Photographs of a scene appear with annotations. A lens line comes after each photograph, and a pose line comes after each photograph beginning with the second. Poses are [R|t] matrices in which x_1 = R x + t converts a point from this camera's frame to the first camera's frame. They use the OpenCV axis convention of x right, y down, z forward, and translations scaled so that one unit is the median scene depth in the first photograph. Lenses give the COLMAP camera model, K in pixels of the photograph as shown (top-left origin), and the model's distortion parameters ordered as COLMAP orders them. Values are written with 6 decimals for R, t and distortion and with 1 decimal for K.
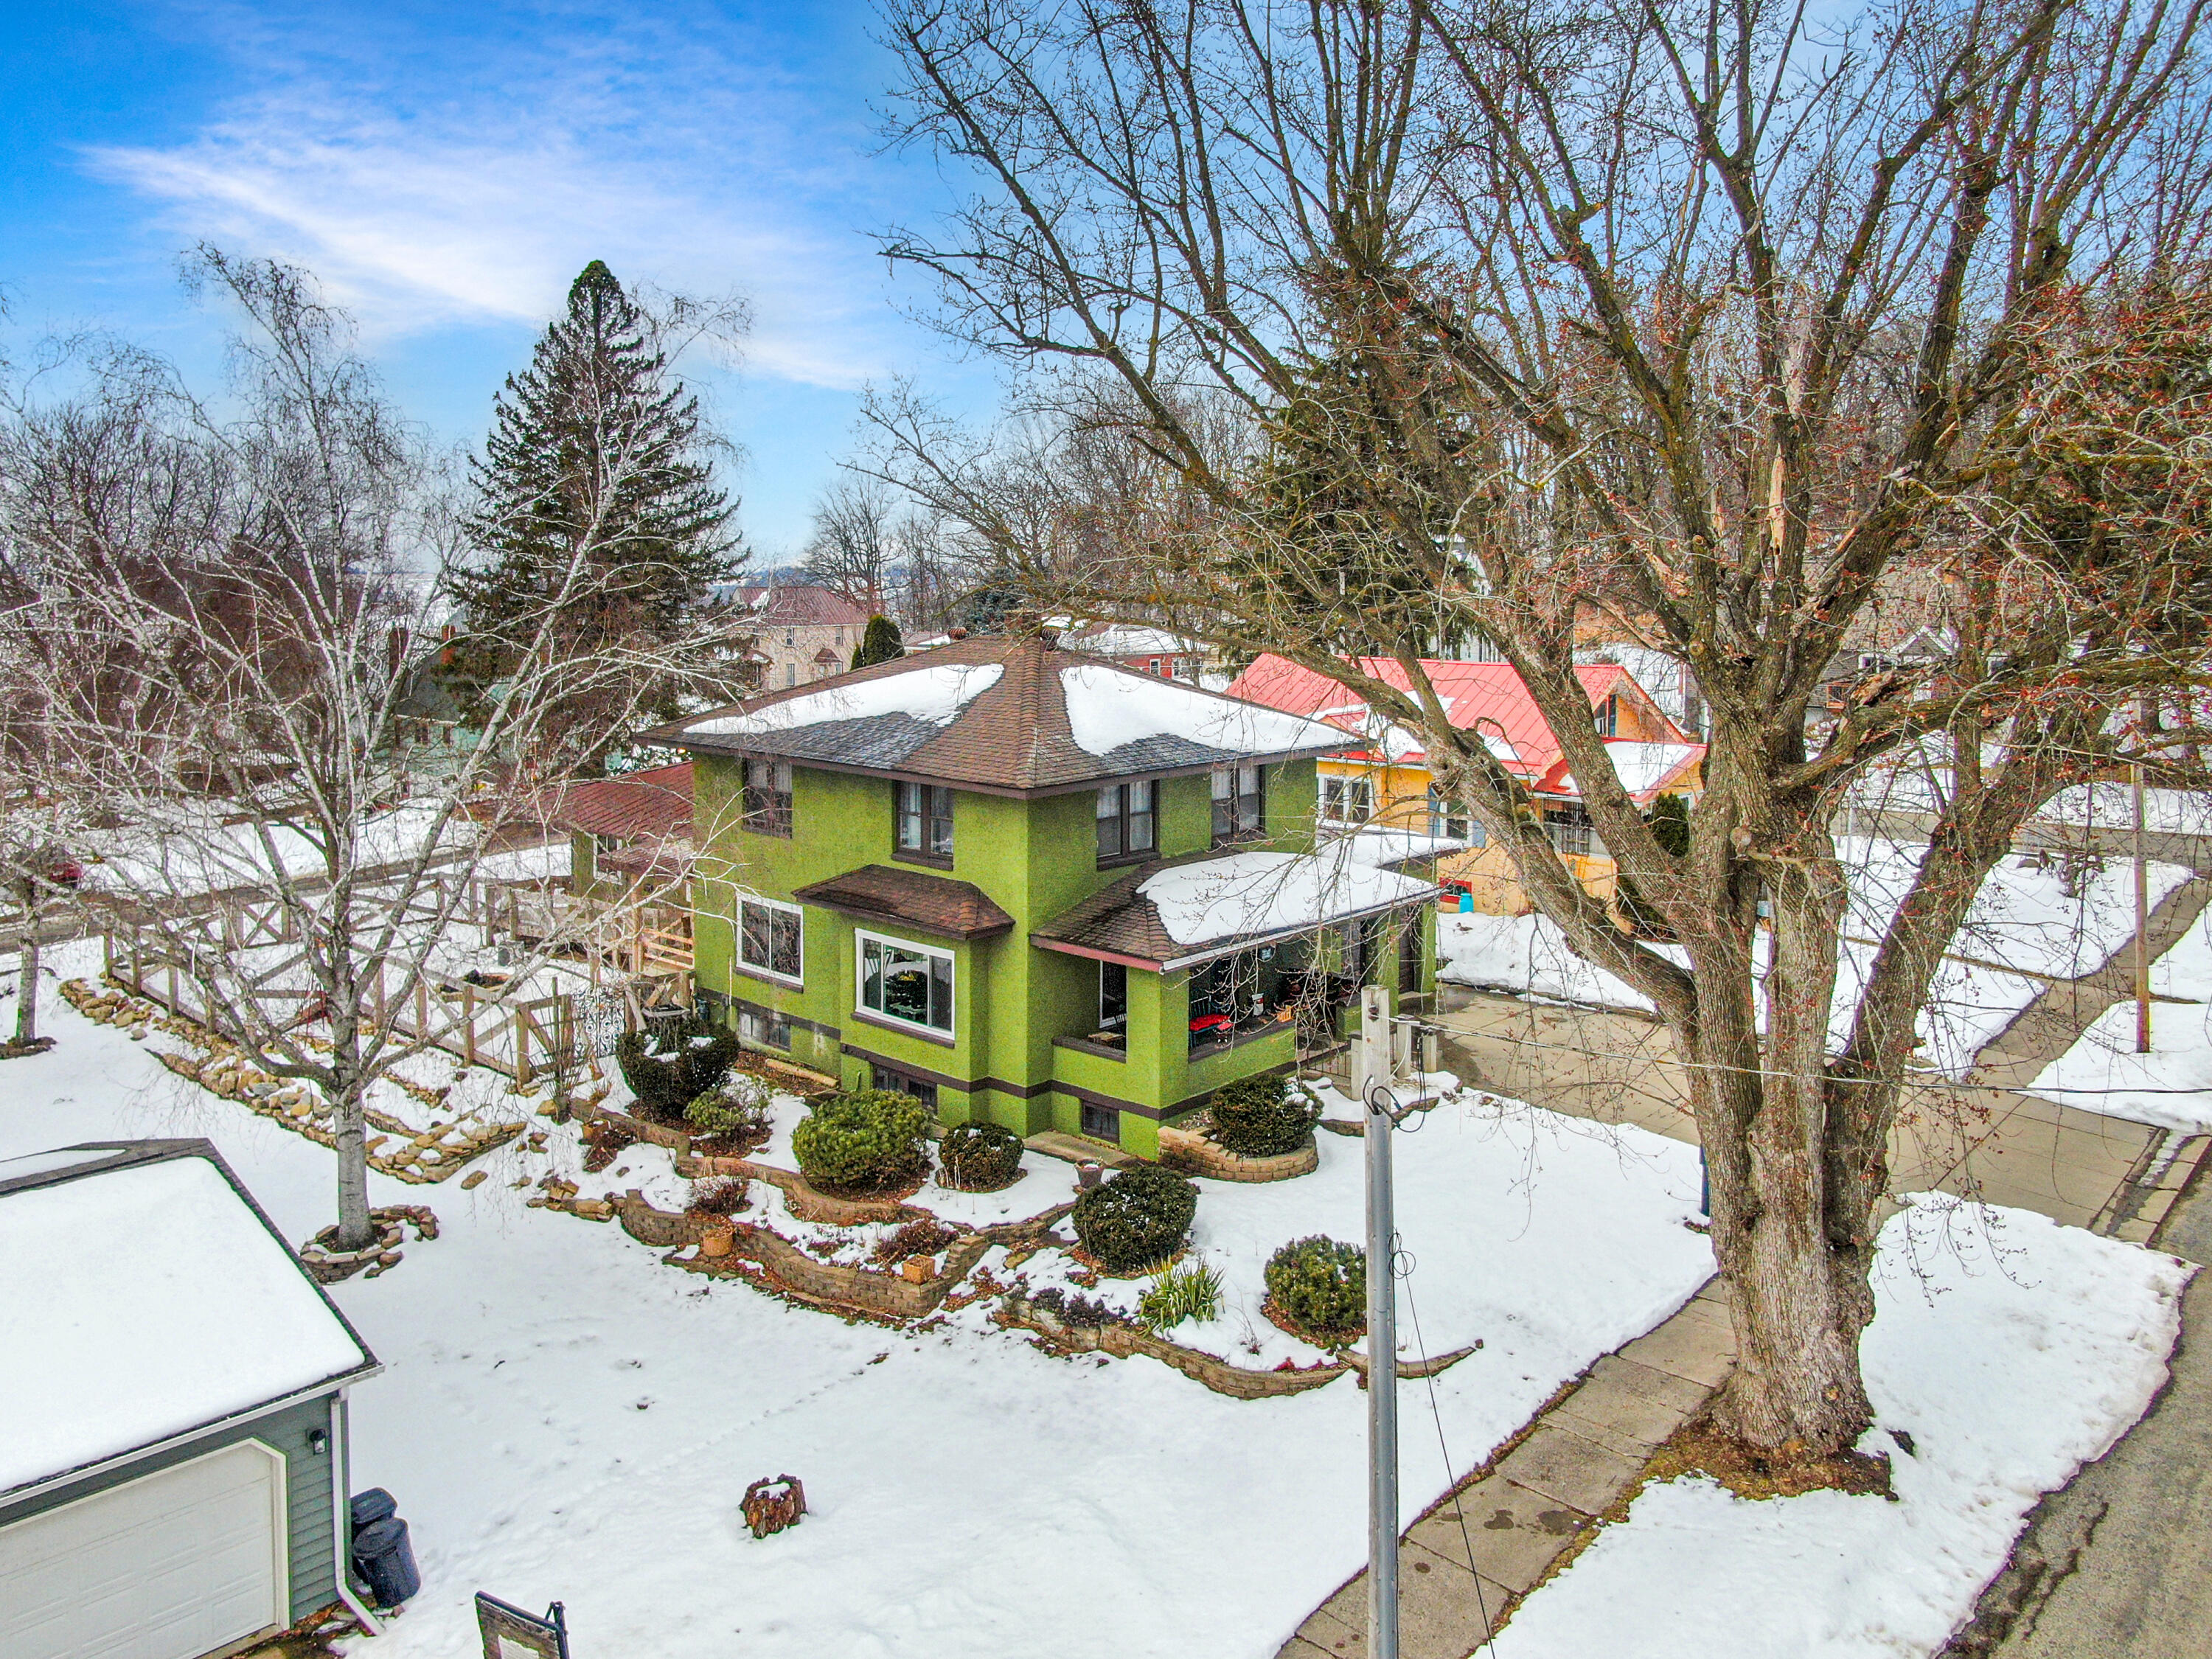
lens RADIAL K [[1543.4, 0, 1101.9], [0, 1543.4, 584.4], [0, 0, 1]] dist [-0.004306, -0.001581]
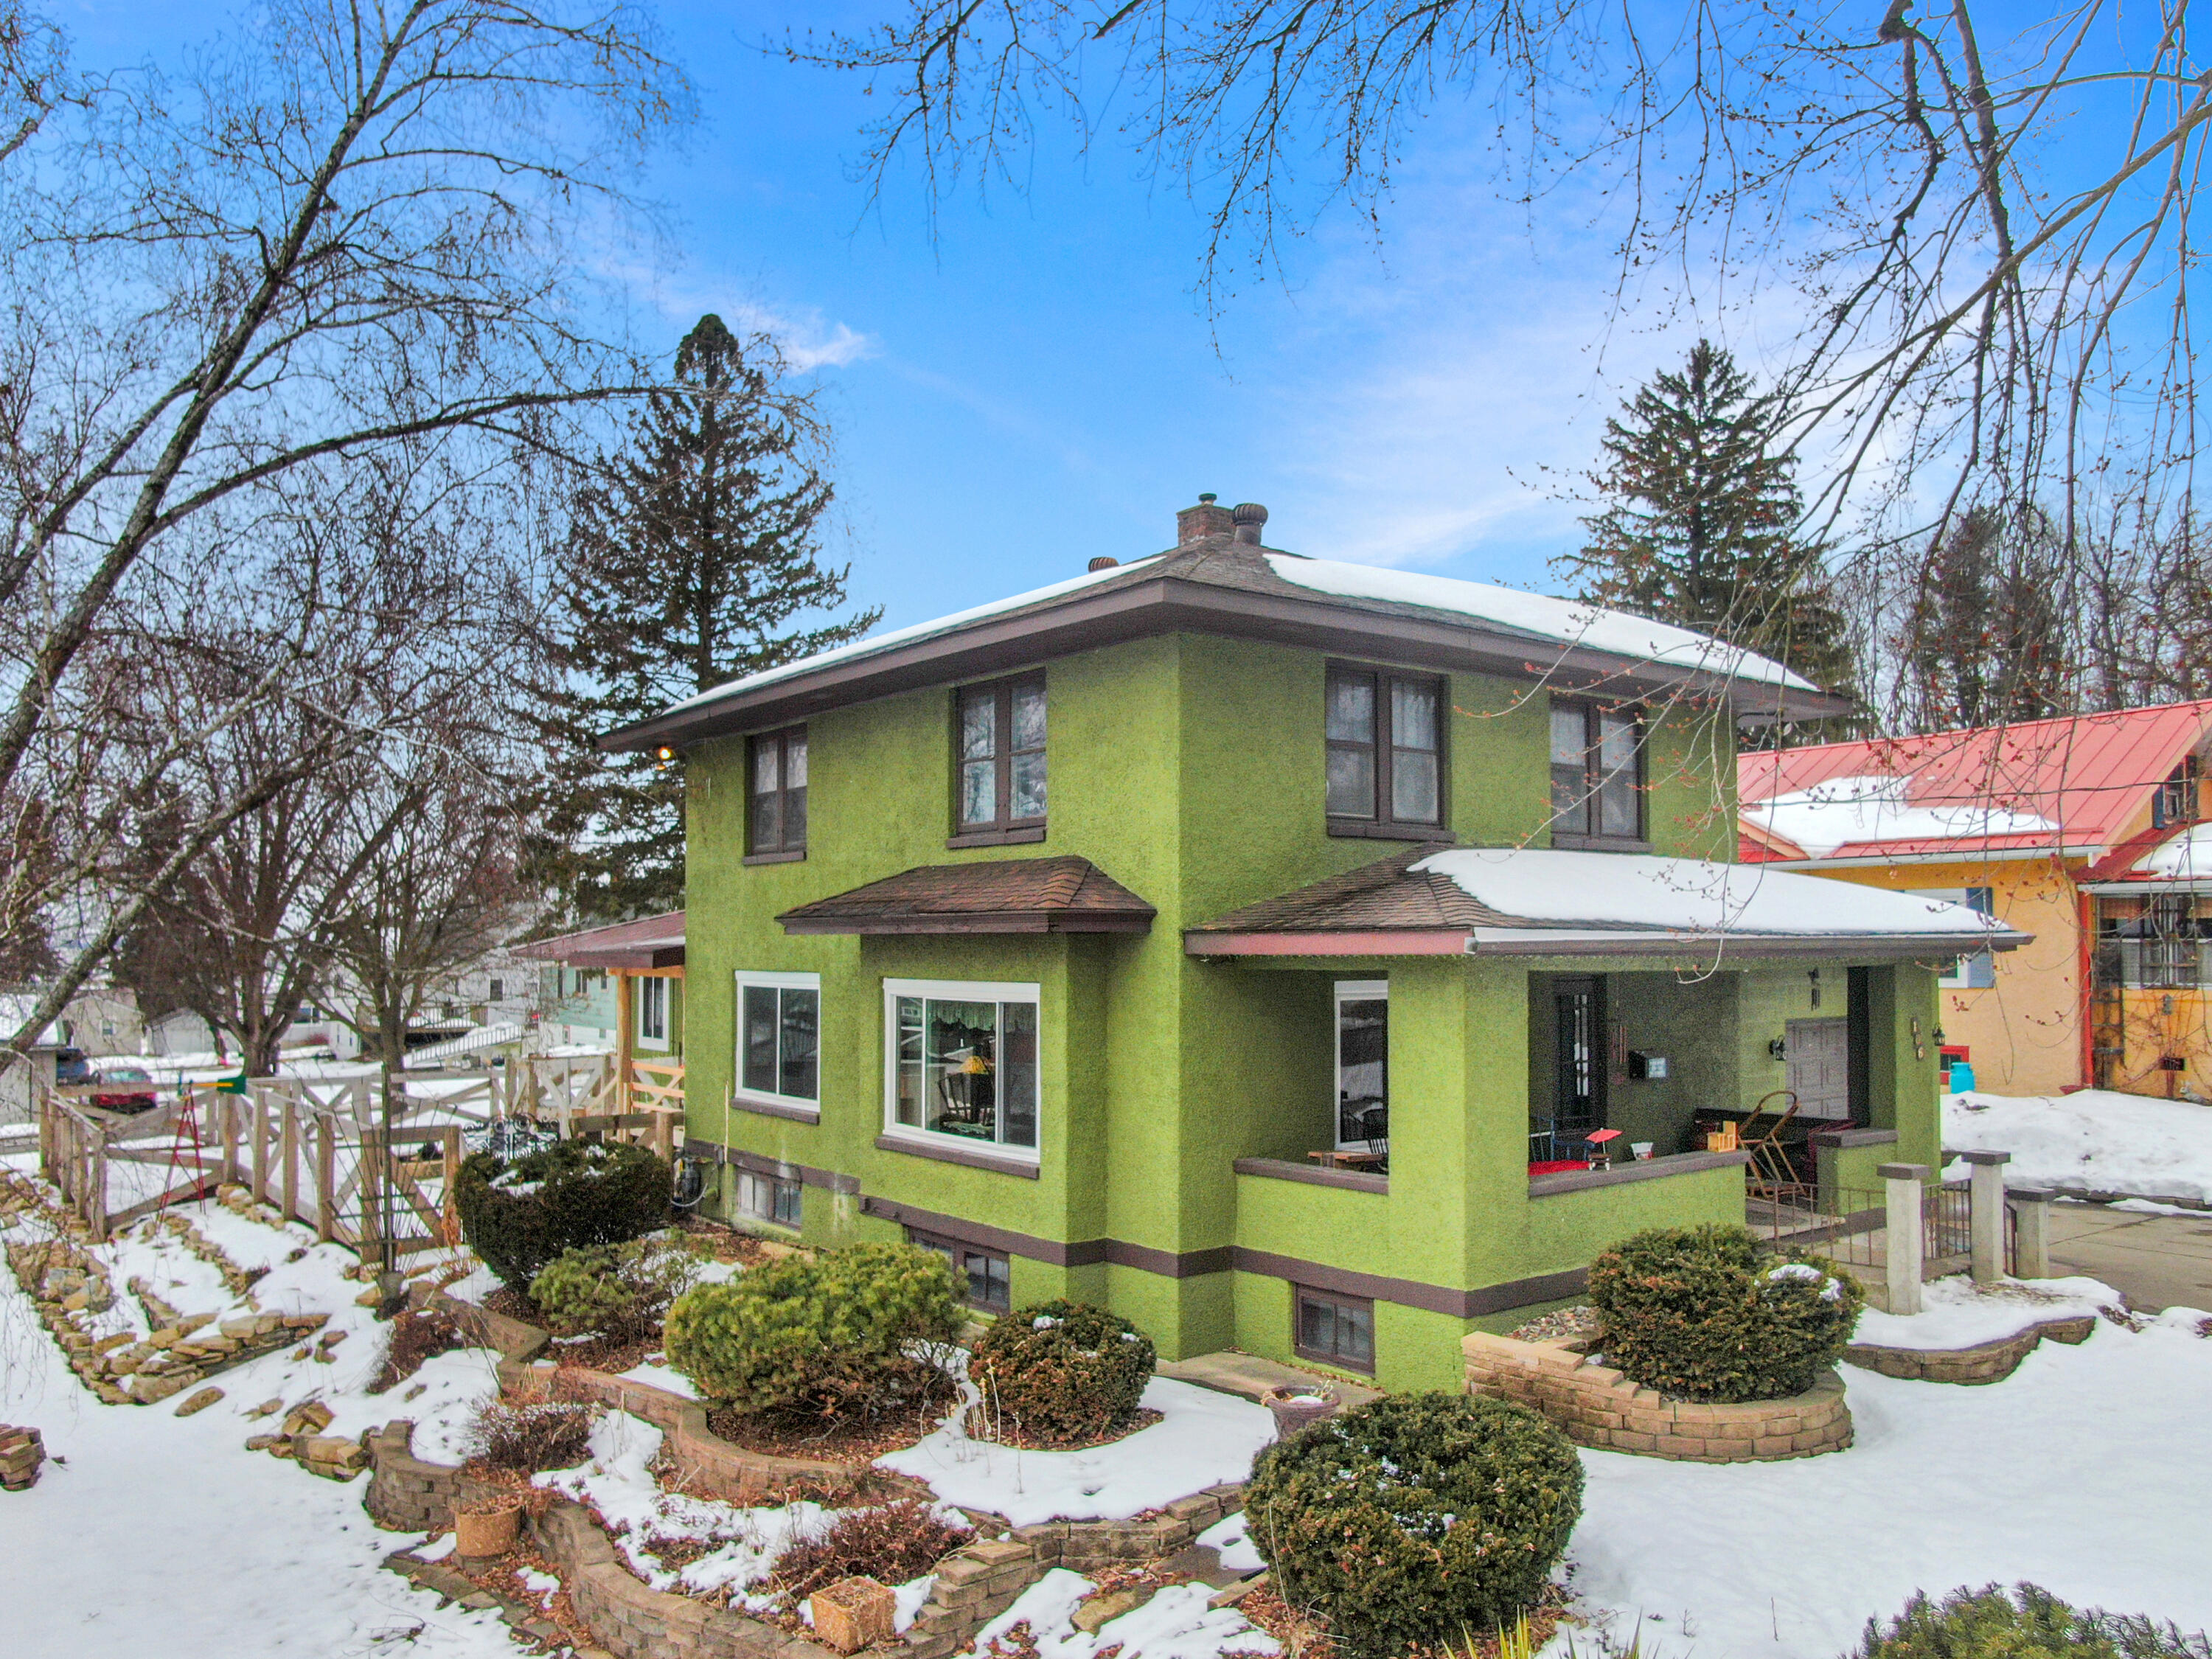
lens RADIAL K [[1576.7, 0, 1106.0], [0, 1576.7, 829.5], [0, 0, 1]] dist [-0.016308, 0.003209]
pose [[0.986691, -0.007999, -0.162409, 0.010193], [-0.002819, 0.997798, -0.066271, 0.241622], [0.162581, 0.065846, 0.984496, 0.538193]]
